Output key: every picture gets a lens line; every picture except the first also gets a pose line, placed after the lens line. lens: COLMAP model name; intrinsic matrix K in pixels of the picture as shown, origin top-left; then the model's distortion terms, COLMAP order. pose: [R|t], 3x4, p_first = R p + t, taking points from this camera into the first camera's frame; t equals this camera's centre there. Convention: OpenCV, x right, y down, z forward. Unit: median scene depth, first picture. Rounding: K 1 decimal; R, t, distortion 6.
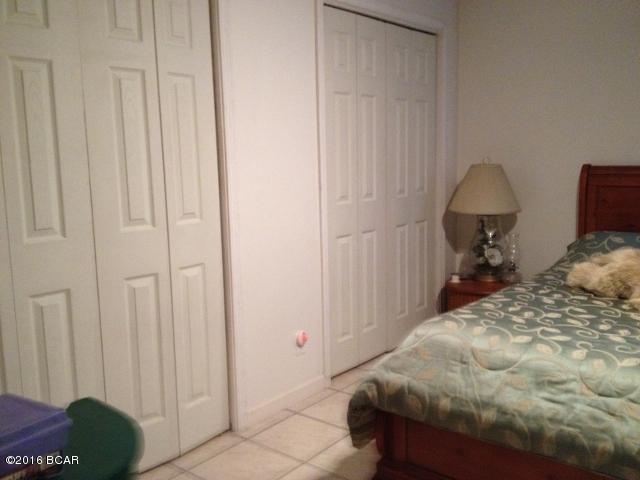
lens RADIAL K [[593.2, 0, 317.0], [0, 593.2, 240.1], [0, 0, 1]] dist [0.121346, -0.266466]
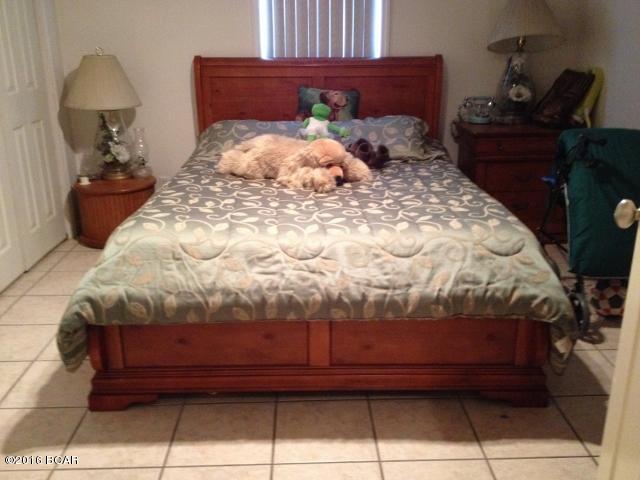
lens RADIAL K [[593.2, 0, 317.0], [0, 593.2, 240.1], [0, 0, 1]] dist [0.121346, -0.266466]
pose [[0.757508, -0.194443, 0.623196, -0.199522], [0.080138, 0.975090, 0.206827, -0.021114], [-0.647888, -0.106732, 0.754221, 0.062316]]
